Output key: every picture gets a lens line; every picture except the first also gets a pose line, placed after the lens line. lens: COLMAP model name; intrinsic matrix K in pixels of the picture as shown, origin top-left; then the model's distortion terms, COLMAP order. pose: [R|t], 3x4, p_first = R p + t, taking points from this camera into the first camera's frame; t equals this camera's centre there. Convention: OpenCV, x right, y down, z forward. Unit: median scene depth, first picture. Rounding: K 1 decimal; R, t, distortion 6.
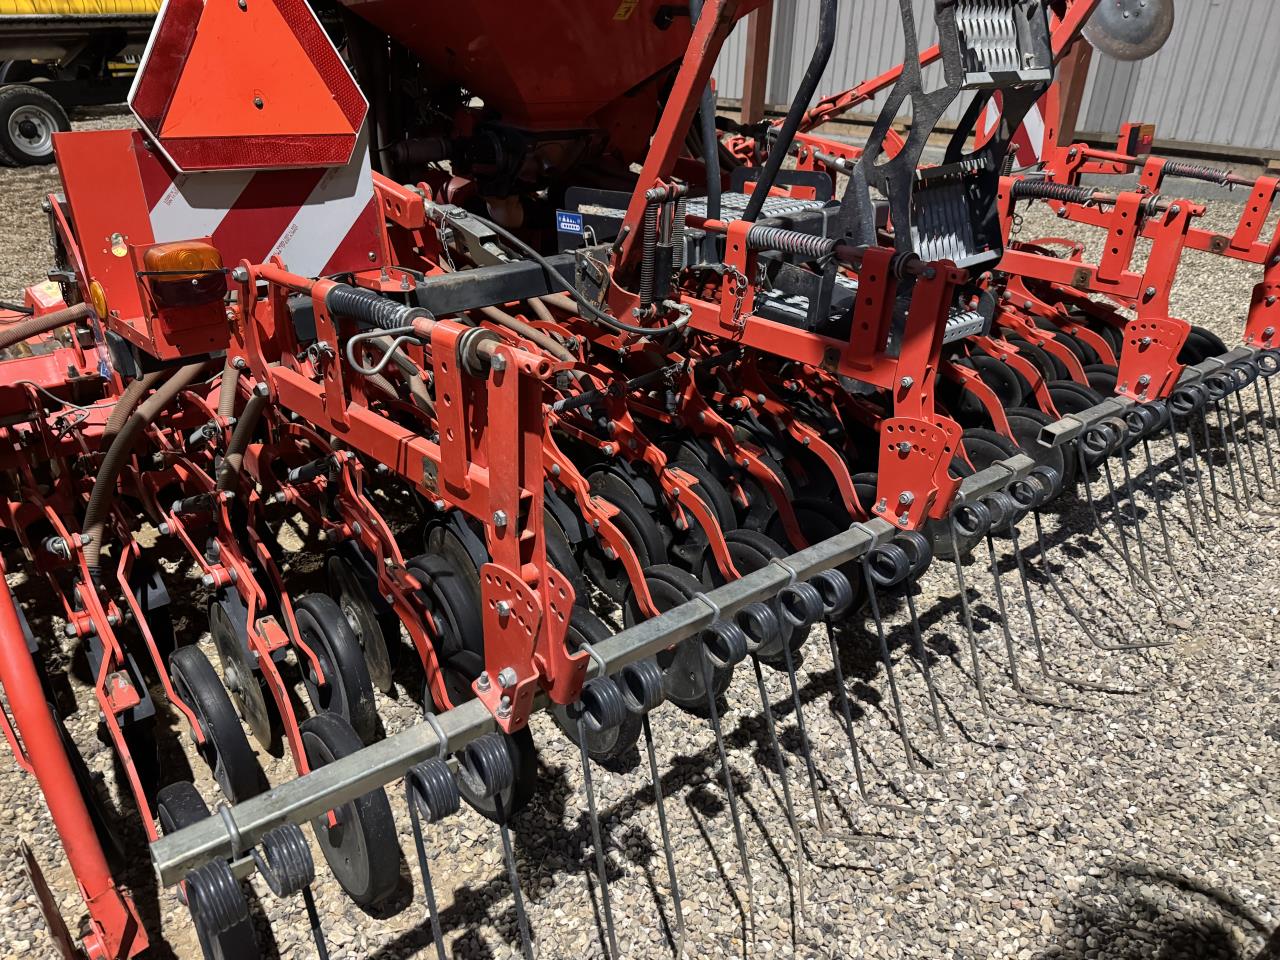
lens RADIAL K [[897.2, 0, 651.4], [0, 897.2, 482.7], [0, 0, 1]] dist [0.030698, -0.031649]
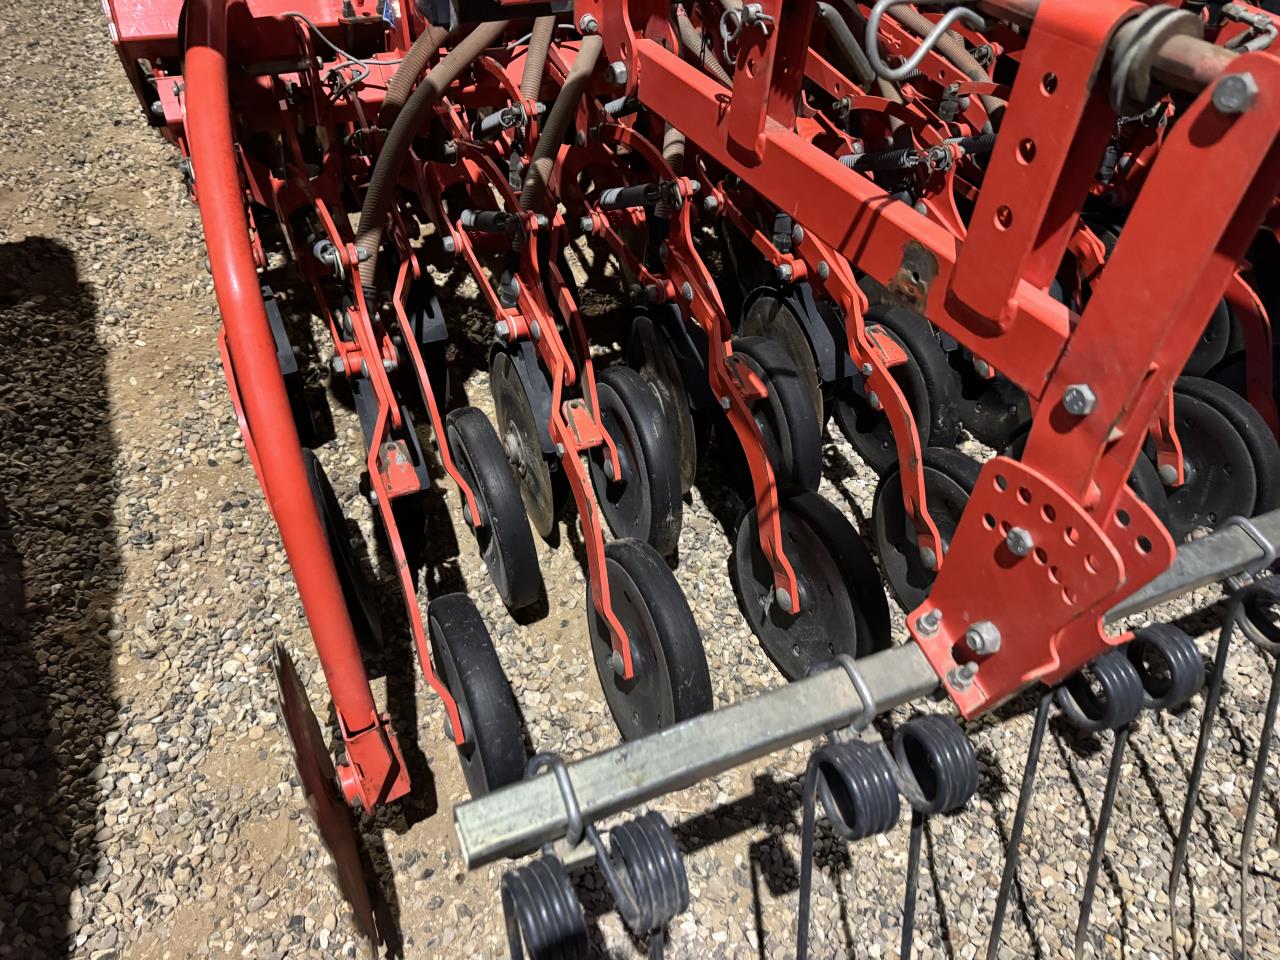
lens RADIAL K [[897.2, 0, 678.2], [0, 897.2, 463.4], [0, 0, 1]] dist [0.030698, -0.031649]
pose [[0.965300, 0.210593, -0.154422, -0.204580], [-0.160551, 0.944962, 0.285080, -0.025745], [0.205959, -0.250395, 0.945983, 0.280150]]
